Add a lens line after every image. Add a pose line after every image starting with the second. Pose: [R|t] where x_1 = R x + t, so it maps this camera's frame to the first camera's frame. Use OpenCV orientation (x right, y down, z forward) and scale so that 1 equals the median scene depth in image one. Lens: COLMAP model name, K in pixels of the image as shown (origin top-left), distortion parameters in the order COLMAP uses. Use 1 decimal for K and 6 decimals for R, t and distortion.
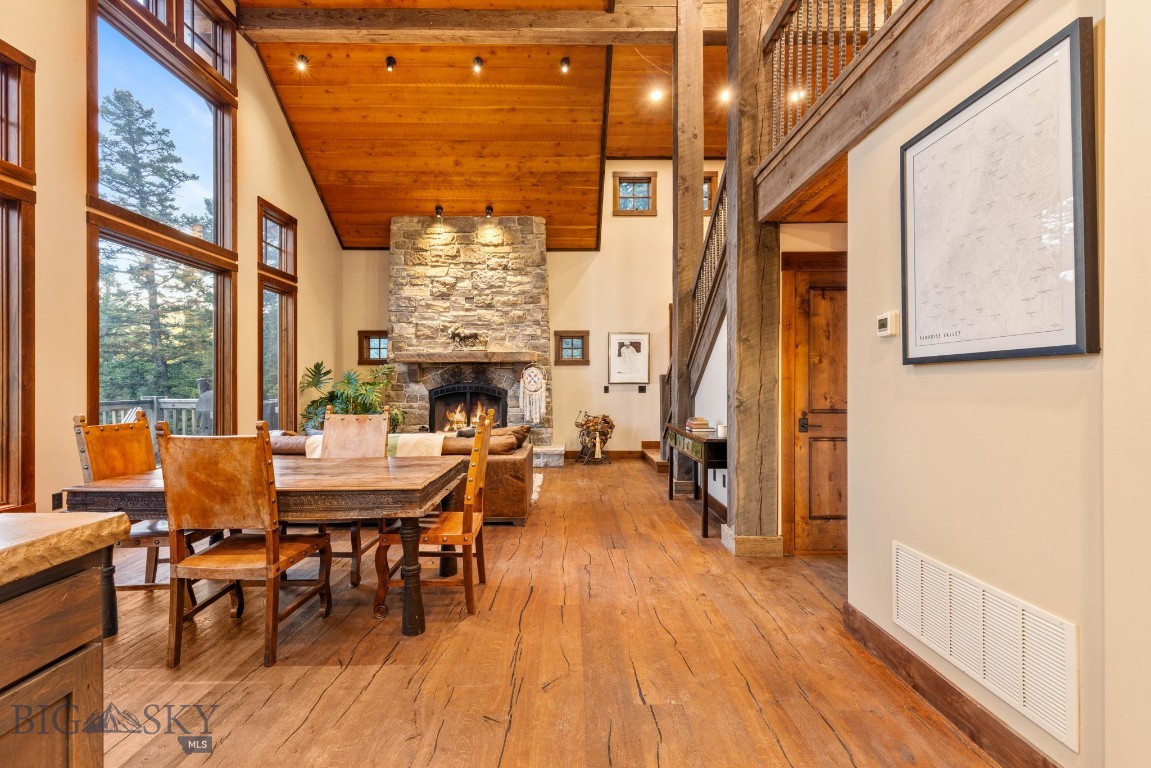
lens RADIAL K [[520.4, 0, 575.5], [0, 520.4, 384.0], [0, 0, 1]] dist [0.003473, -0.000072]
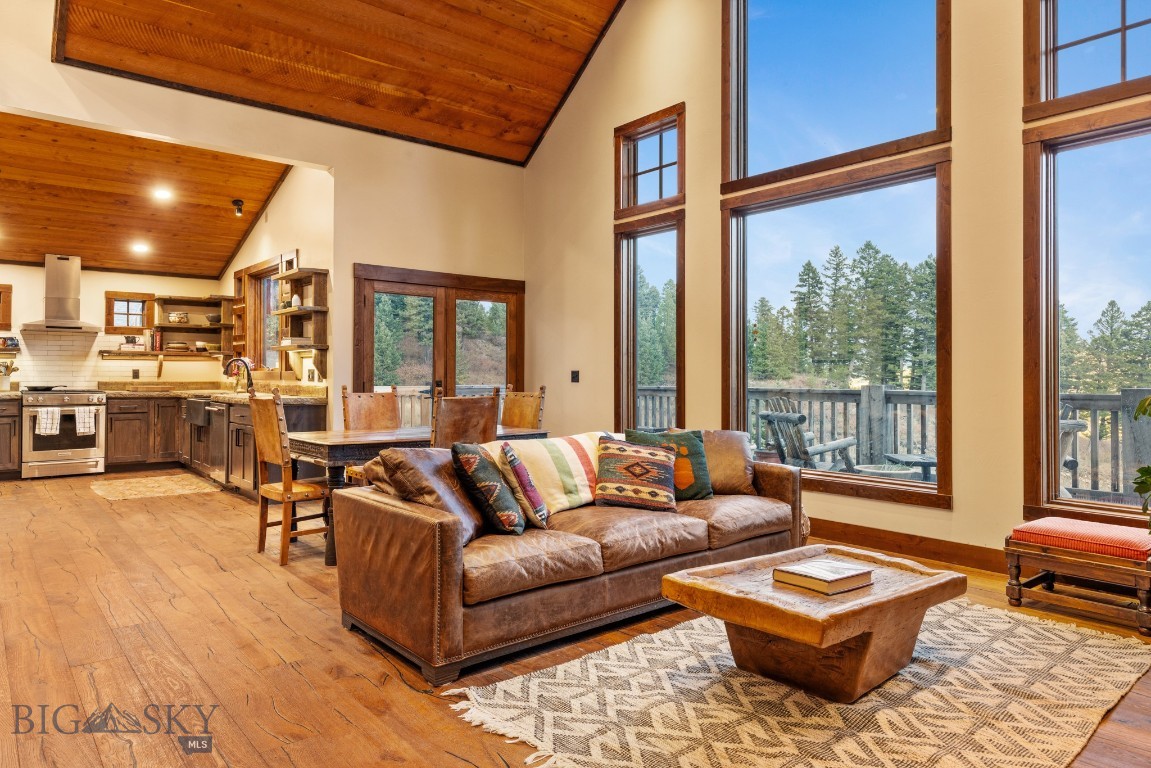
lens RADIAL K [[727.8, 0, 575.2], [0, 727.8, 370.5], [0, 0, 1]] dist [-0.000017, -0.000519]
pose [[-0.776251, -0.005531, -0.630399, 0.126945], [-0.000145, 0.999963, -0.008594, 0.013964], [0.630424, -0.006580, -0.776223, 1.152685]]
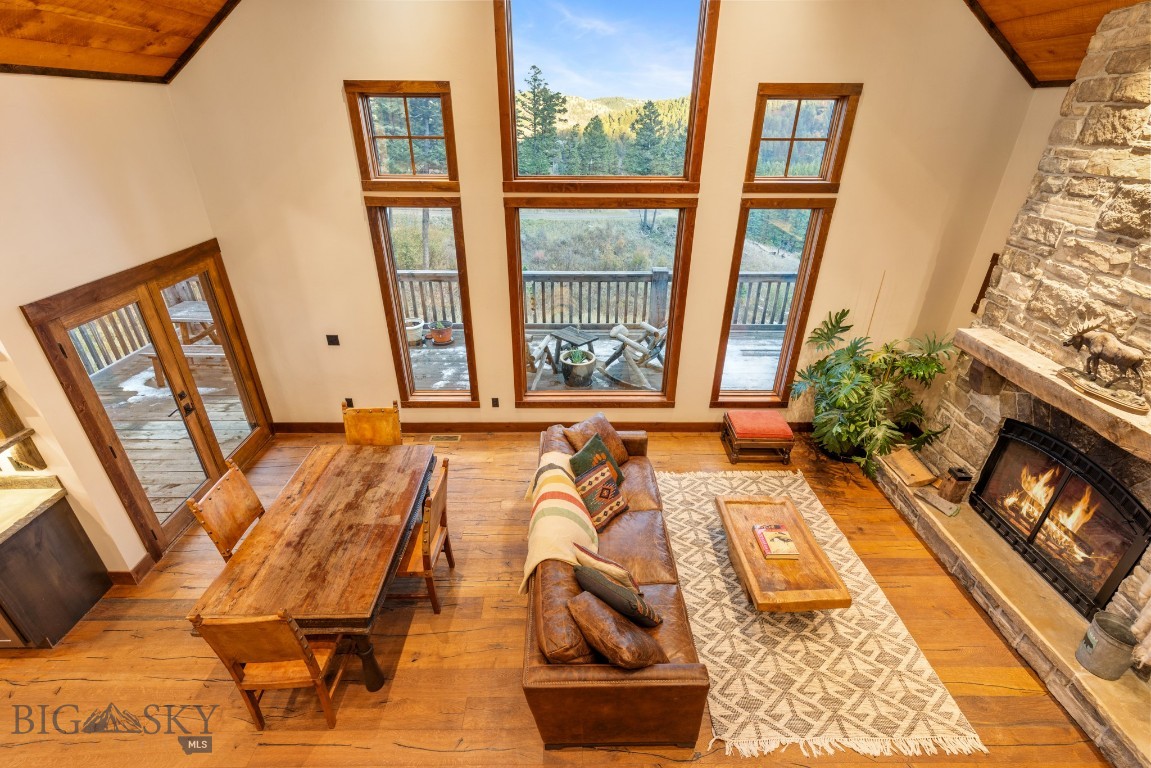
lens RADIAL K [[515.5, 0, 575.5], [0, 515.5, 384.0], [0, 0, 1]] dist [0.009953, -0.000284]
pose [[-0.000719, 0.469727, -0.882812, 0.180556], [-0.003724, 0.882804, 0.469726, -0.301184], [0.999993, 0.003626, 0.001114, 0.689203]]
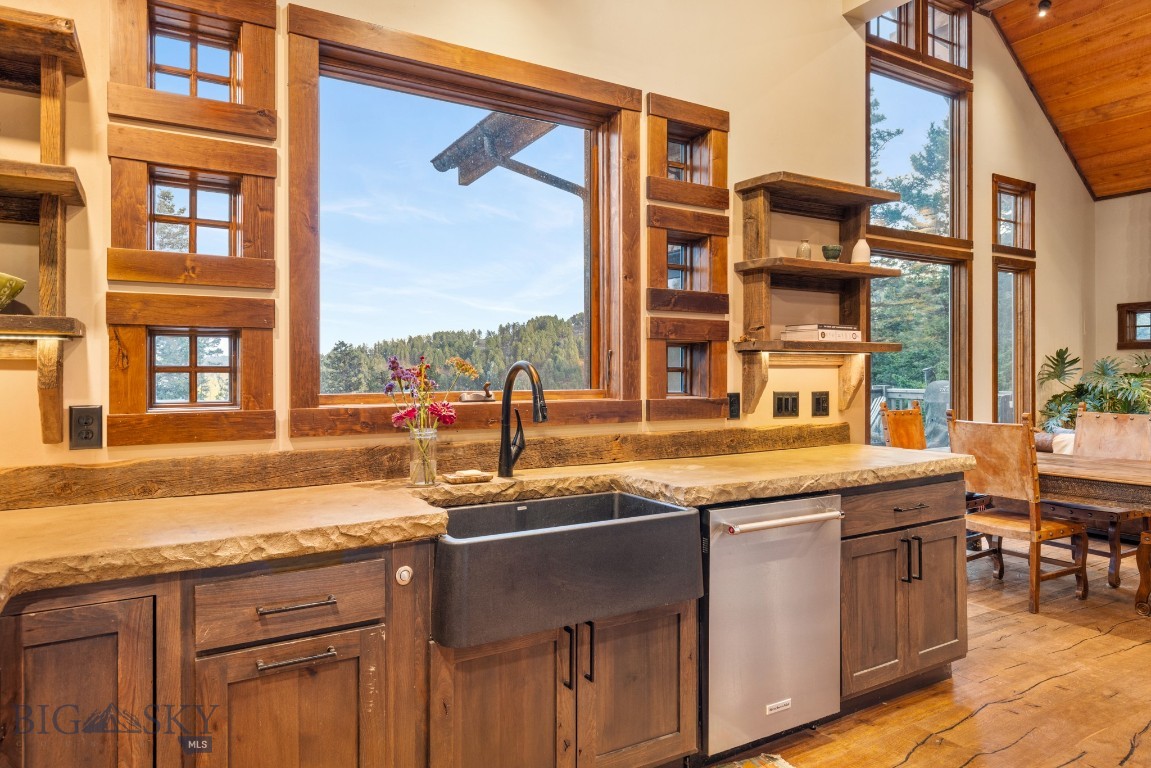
lens RADIAL K [[714.5, 0, 572.4], [0, 714.5, 372.5], [0, 0, 1]] dist [0.002860, -0.001220]
pose [[0.500167, 0.001683, -0.865928, 0.110313], [0.003105, 0.999988, 0.003737, -0.011581], [0.865924, -0.004558, 0.500155, -0.262680]]
